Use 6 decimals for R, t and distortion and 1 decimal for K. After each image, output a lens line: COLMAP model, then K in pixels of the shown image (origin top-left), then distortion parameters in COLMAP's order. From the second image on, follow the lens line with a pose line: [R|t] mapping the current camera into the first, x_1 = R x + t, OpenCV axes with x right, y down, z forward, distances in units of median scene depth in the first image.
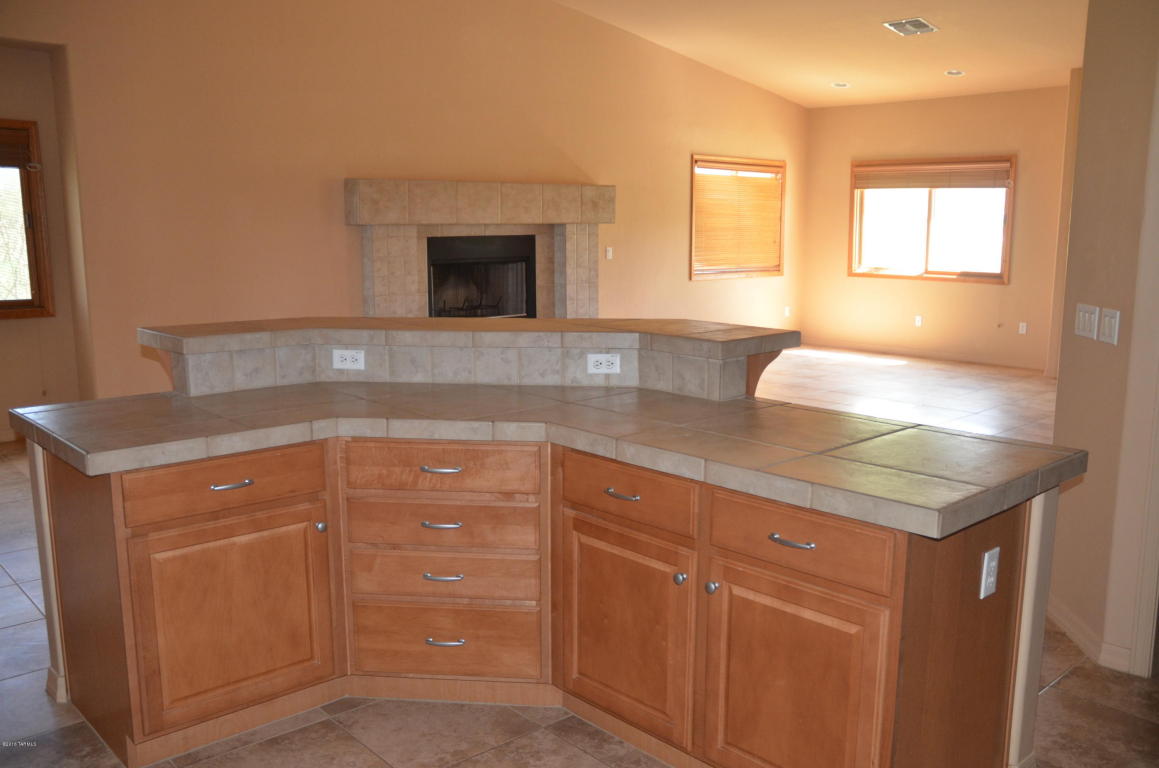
lens RADIAL K [[989.0, 0, 579.5], [0, 989.0, 384.0], [0, 0, 1]] dist [-0.105419, 0.152815]
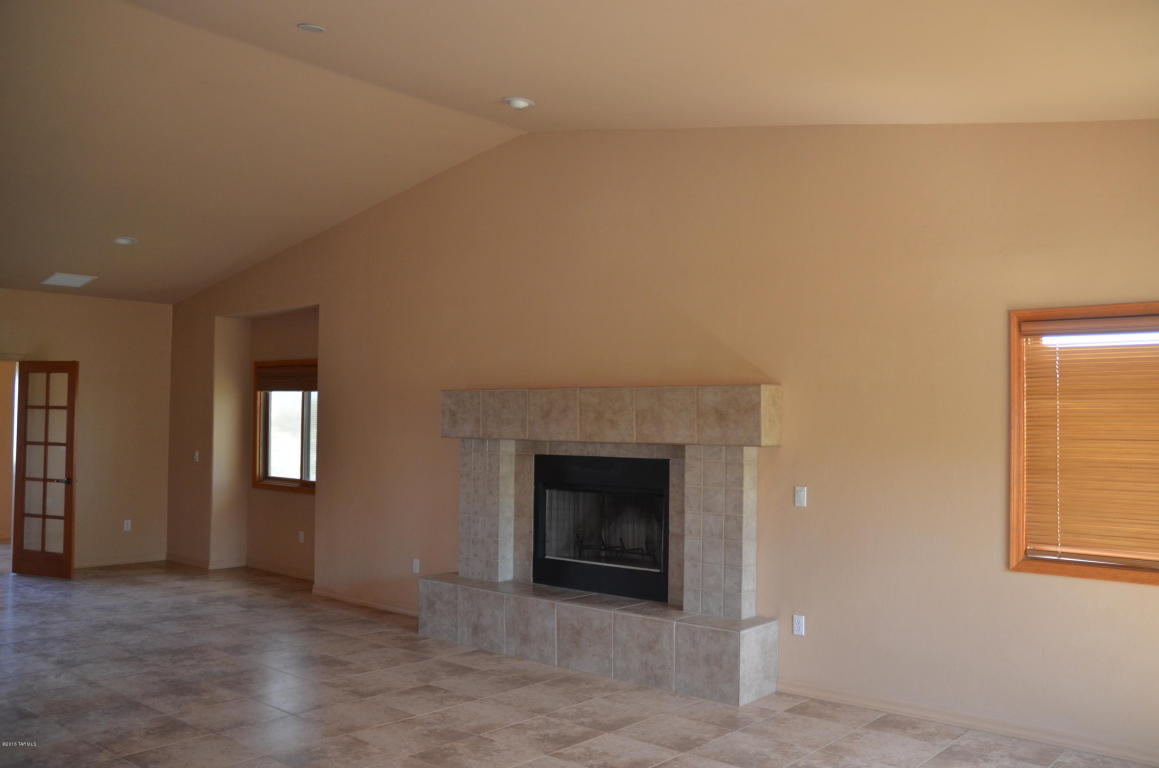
lens RADIAL K [[989.0, 0, 579.5], [0, 989.0, 384.0], [0, 0, 1]] dist [-0.105419, 0.152815]
pose [[0.122132, -0.032742, -0.991974, 0.659163], [-0.170208, 0.983958, -0.053434, -0.159821], [0.977810, 0.175368, 0.114600, 0.873454]]
